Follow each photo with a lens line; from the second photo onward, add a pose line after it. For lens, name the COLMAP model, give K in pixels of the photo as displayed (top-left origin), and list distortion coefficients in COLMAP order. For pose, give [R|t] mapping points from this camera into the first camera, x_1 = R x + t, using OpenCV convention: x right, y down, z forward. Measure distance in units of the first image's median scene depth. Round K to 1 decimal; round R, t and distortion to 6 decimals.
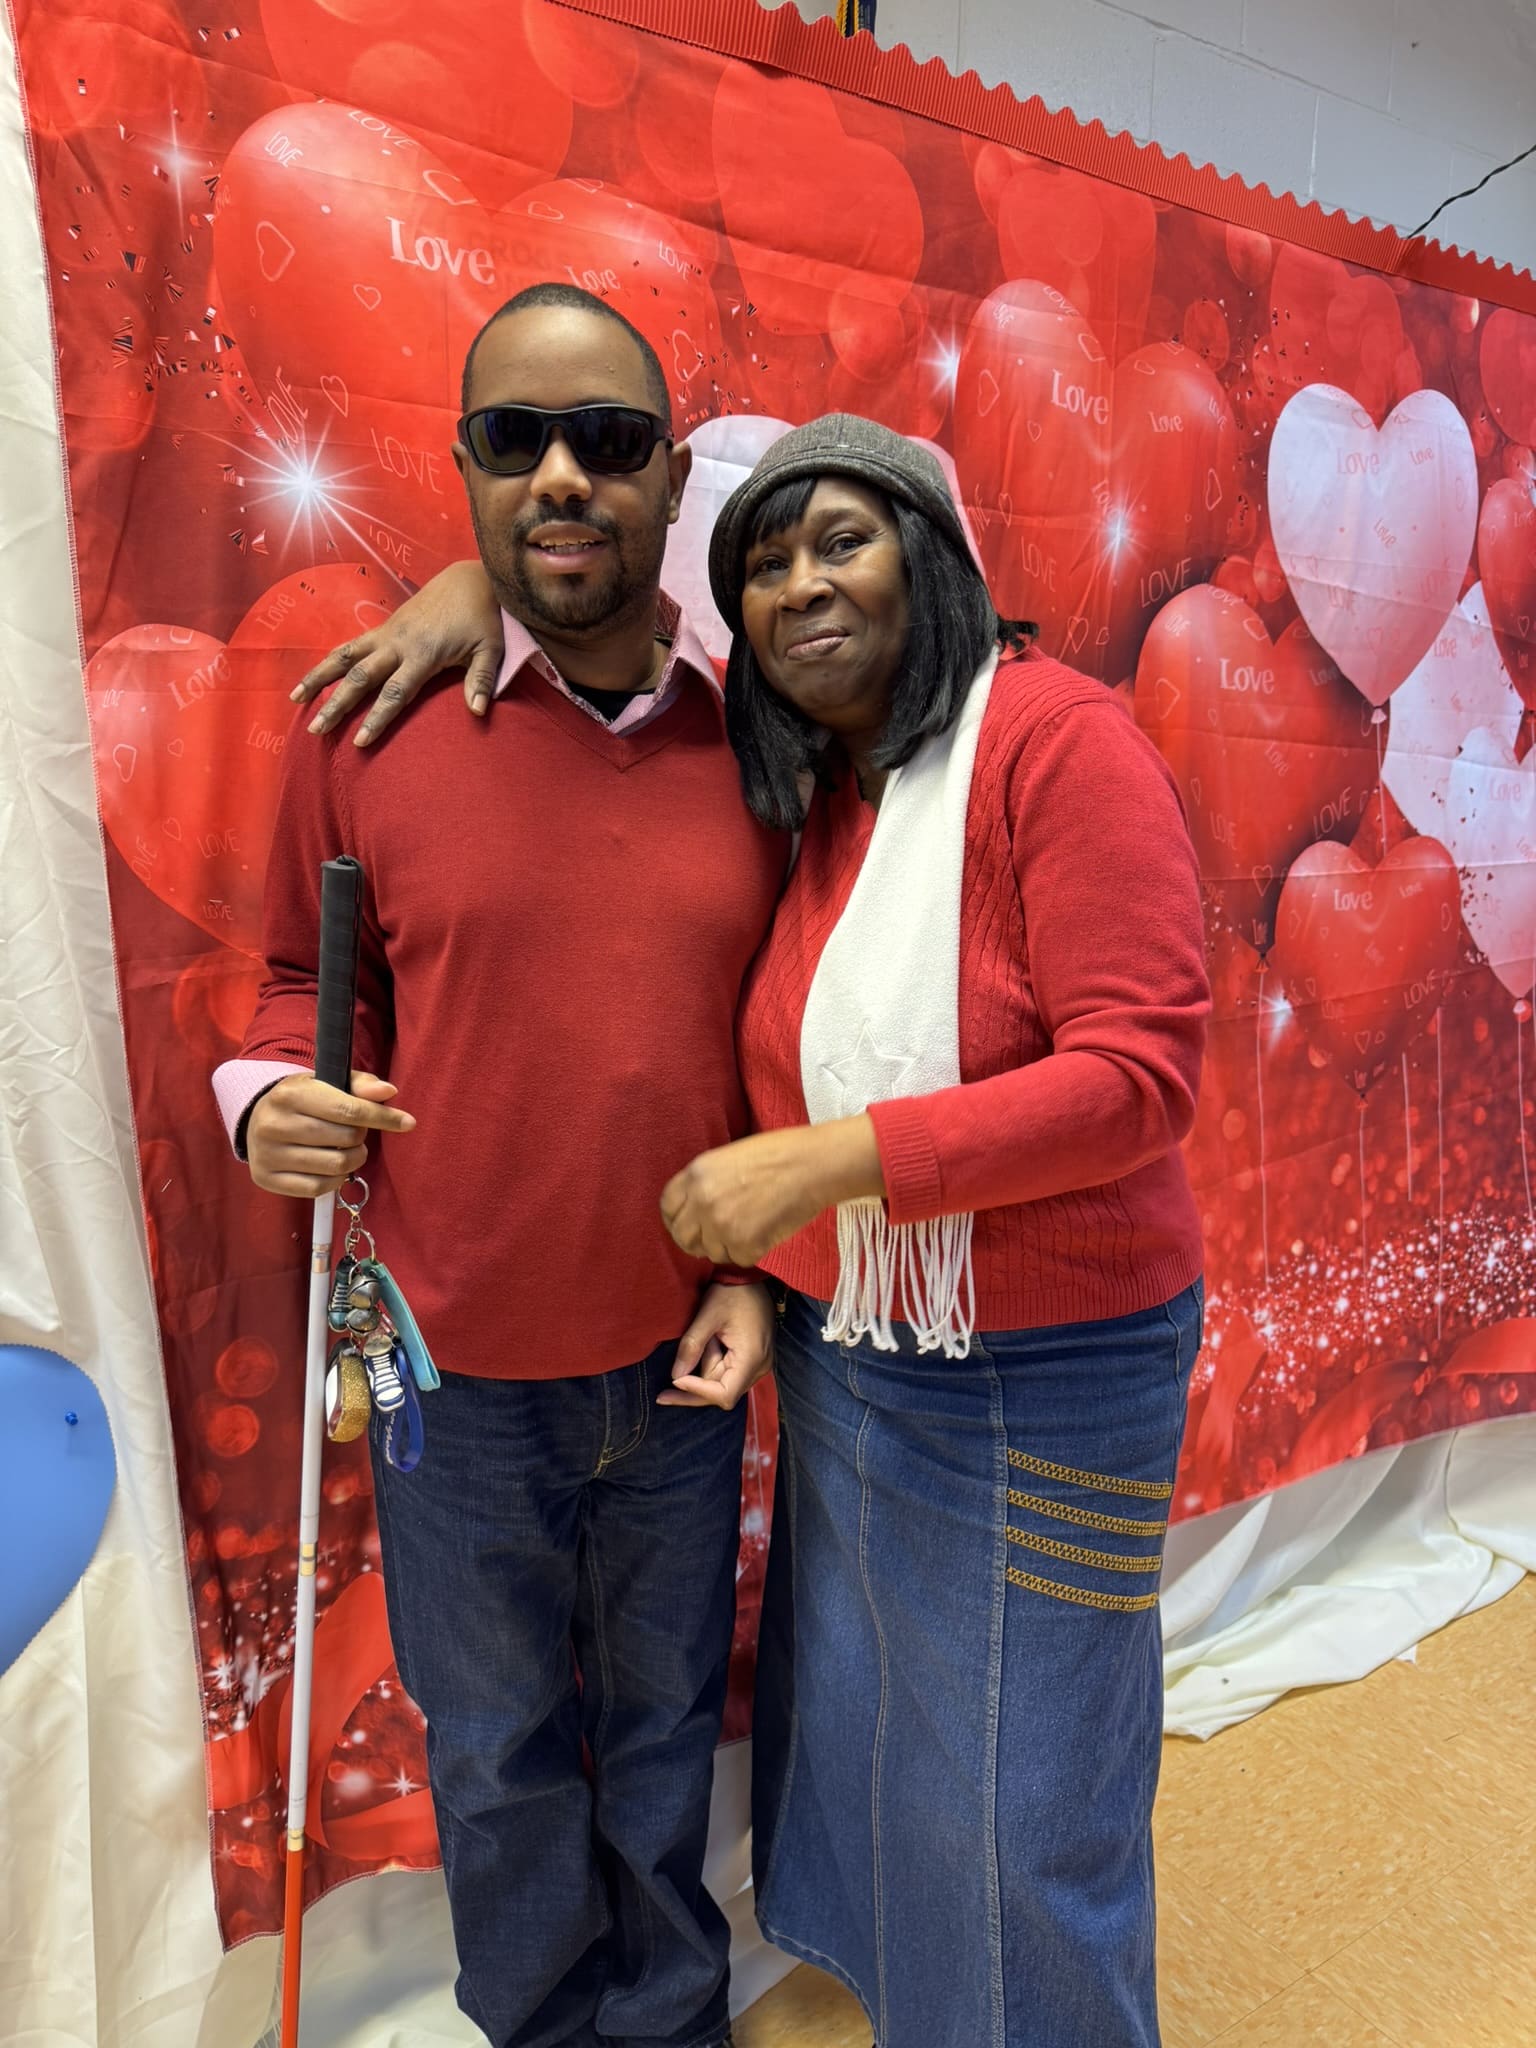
lens RADIAL K [[1439.8, 0, 755.3], [0, 1439.8, 1009.3], [0, 0, 1]] dist [0.006586, -0.013596]
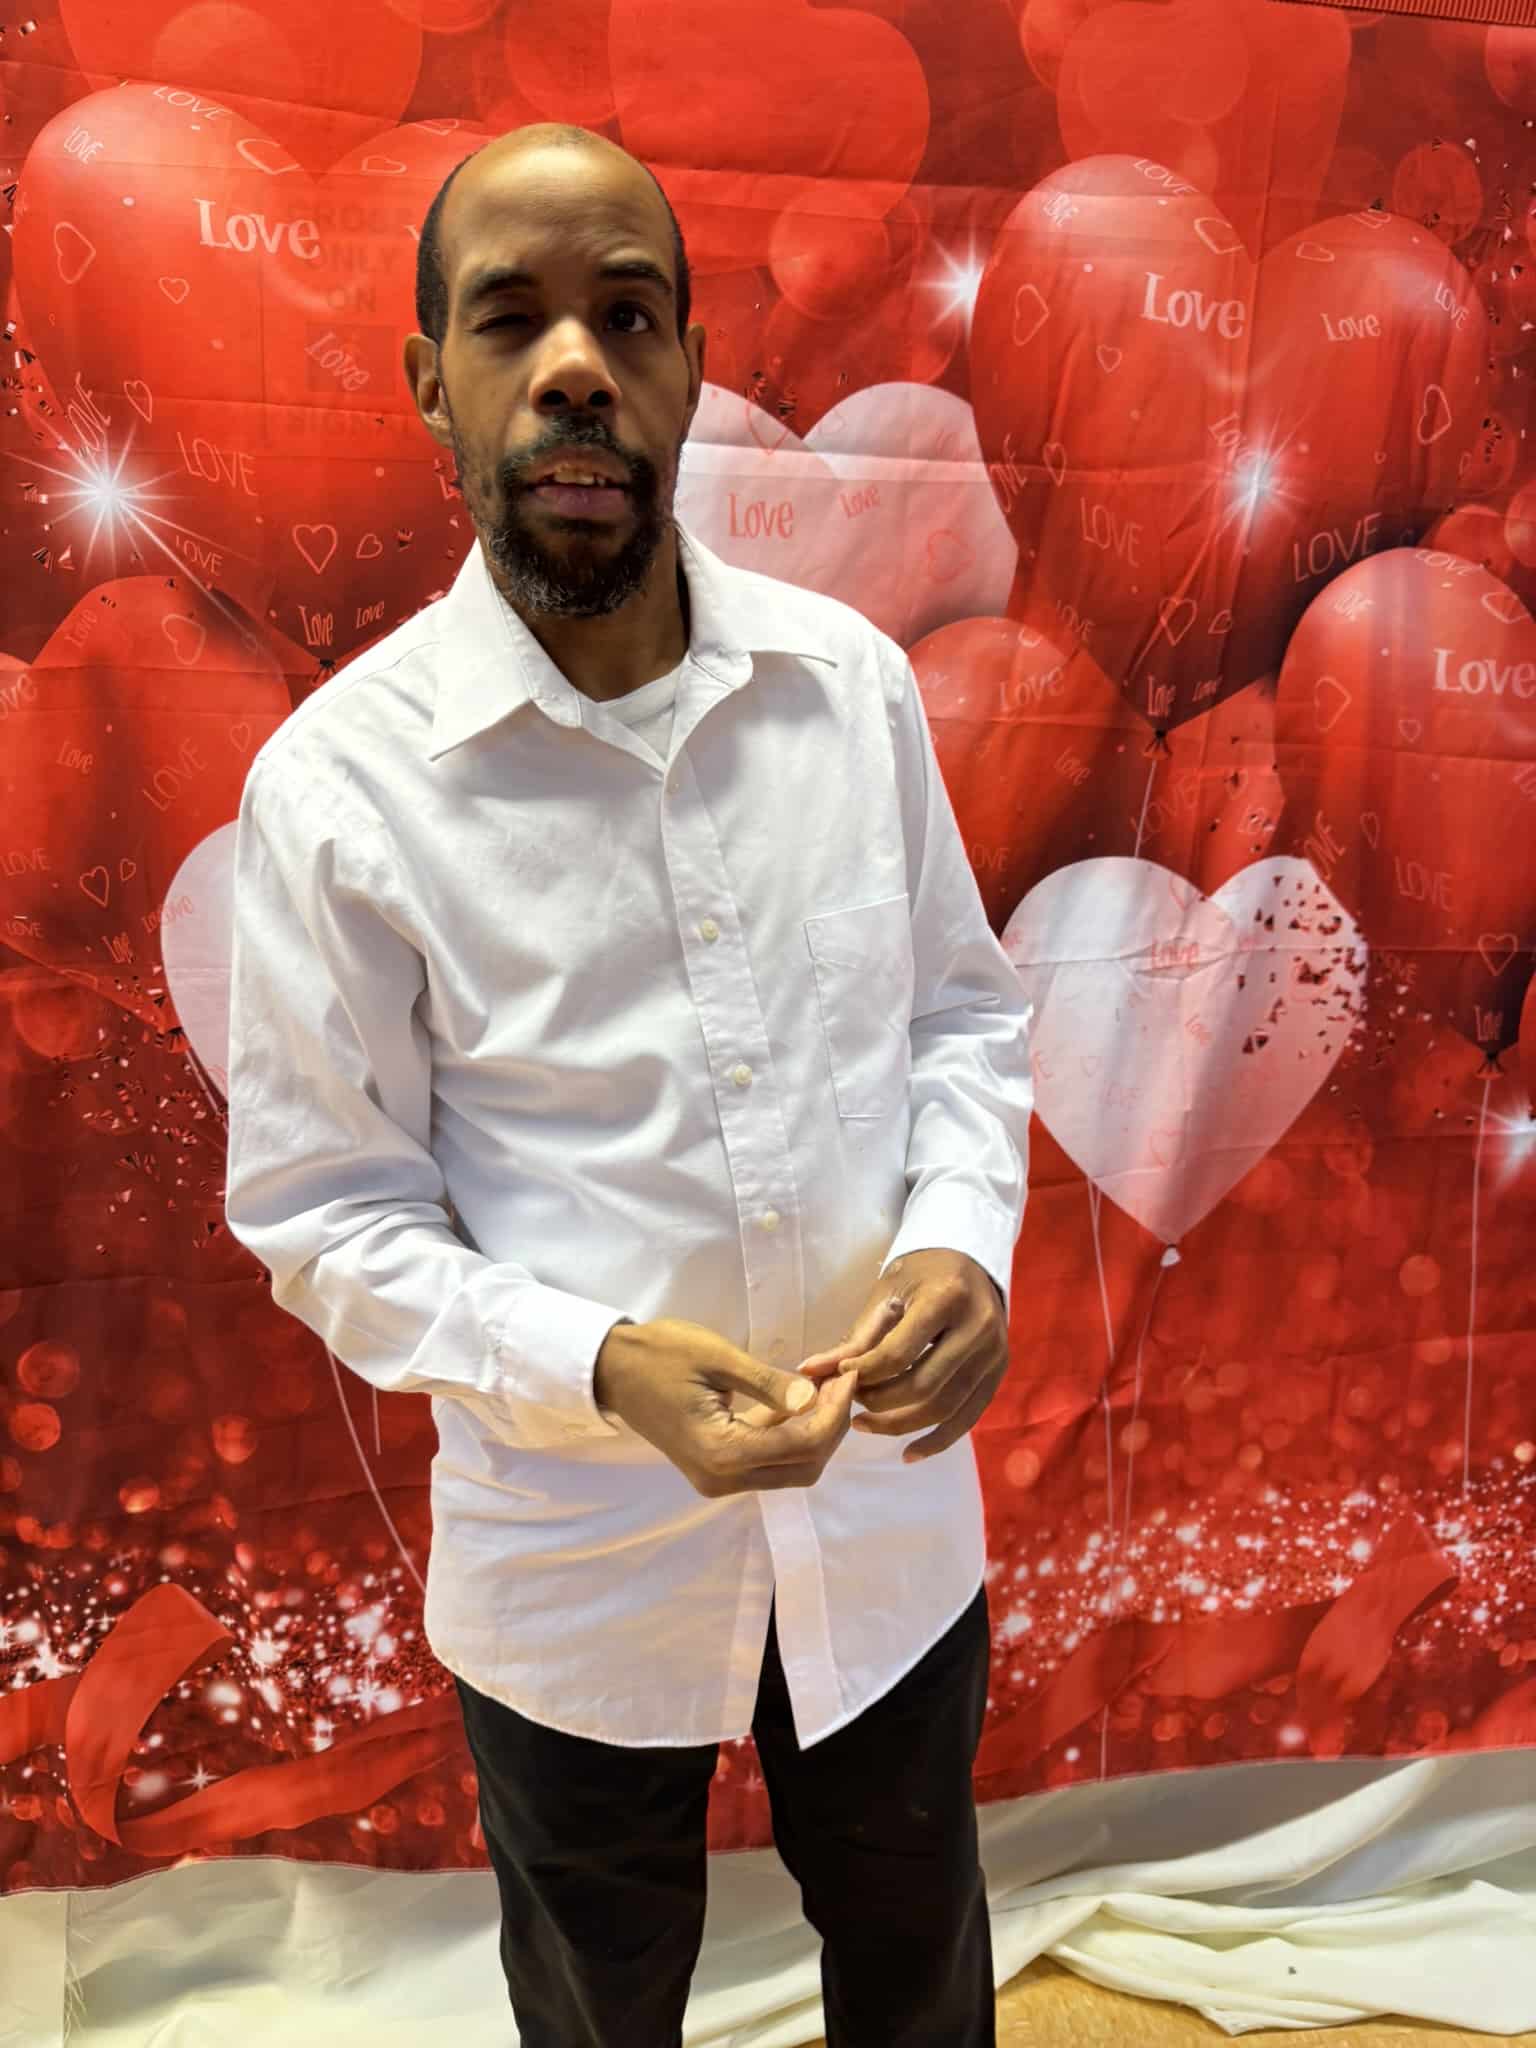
lens RADIAL K [[1439.8, 0, 775.6], [0, 1439.8, 1068.7], [0, 0, 1]] dist [0.006586, -0.013596]
pose [[0.902200, 0.108762, -0.417380, 0.478028], [-0.085377, 0.993570, 0.074360, -0.079242], [0.422784, -0.031453, 0.905685, 0.259817]]
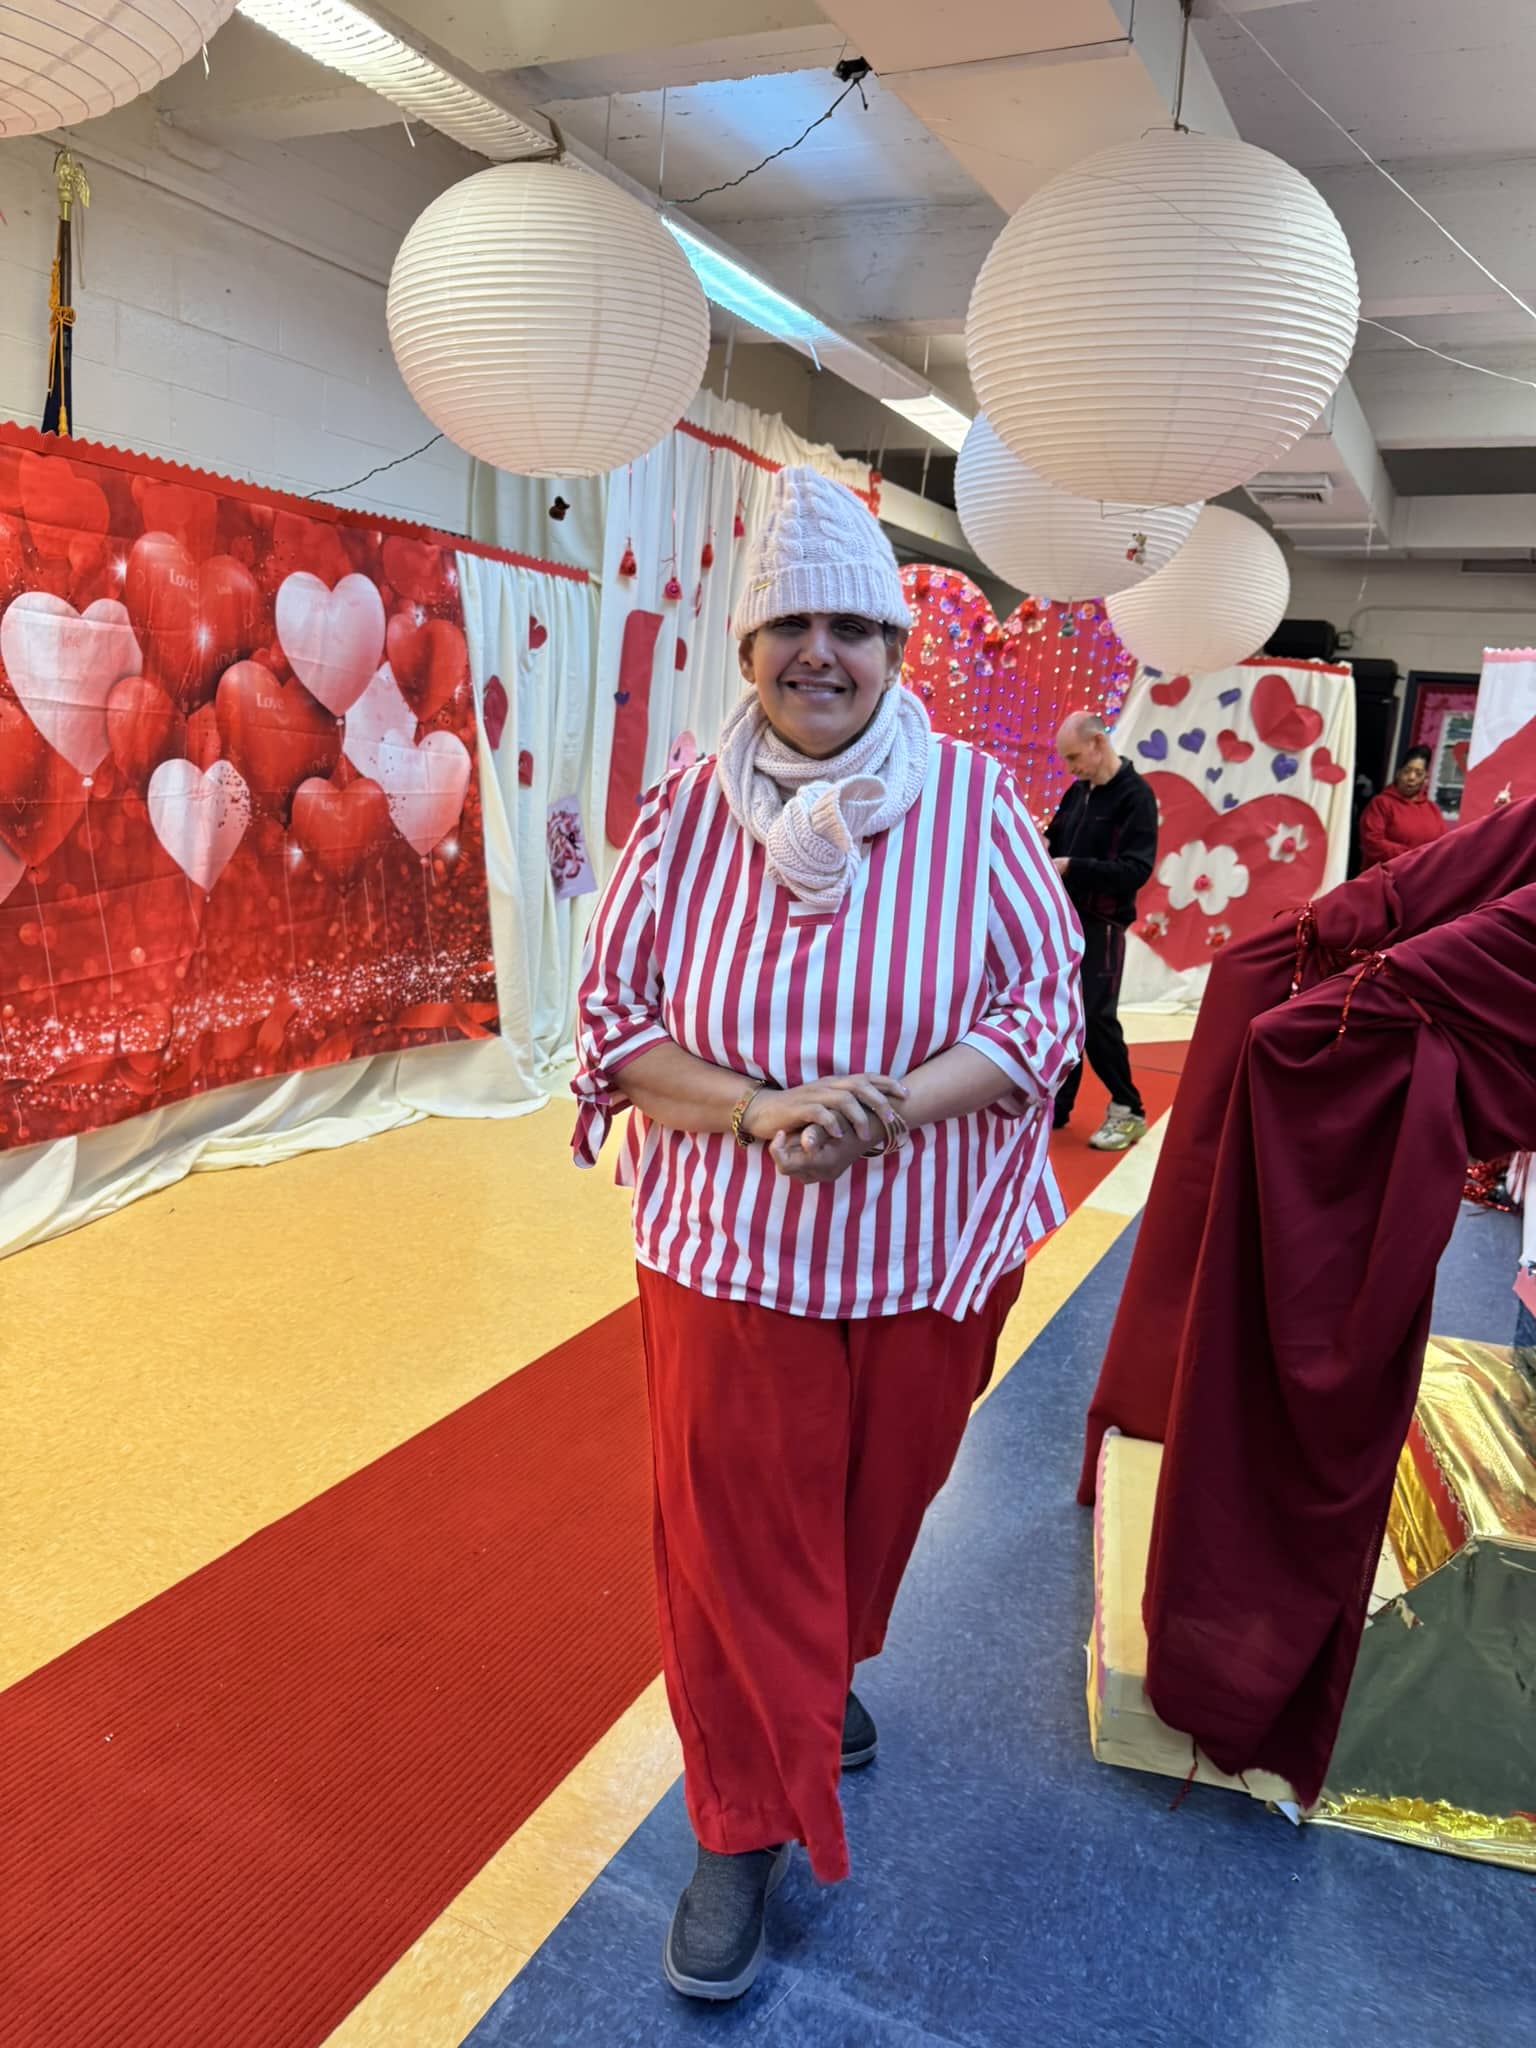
lens RADIAL K [[1439.8, 0, 784.7], [0, 1439.8, 1036.4], [0, 0, 1]] dist [0.006586, -0.013596]
pose [[0.843111, -0.046650, 0.535712, -0.295702], [0.012724, 0.997682, 0.066854, 0.210719], [-0.537589, -0.049549, 0.841750, -1.890656]]
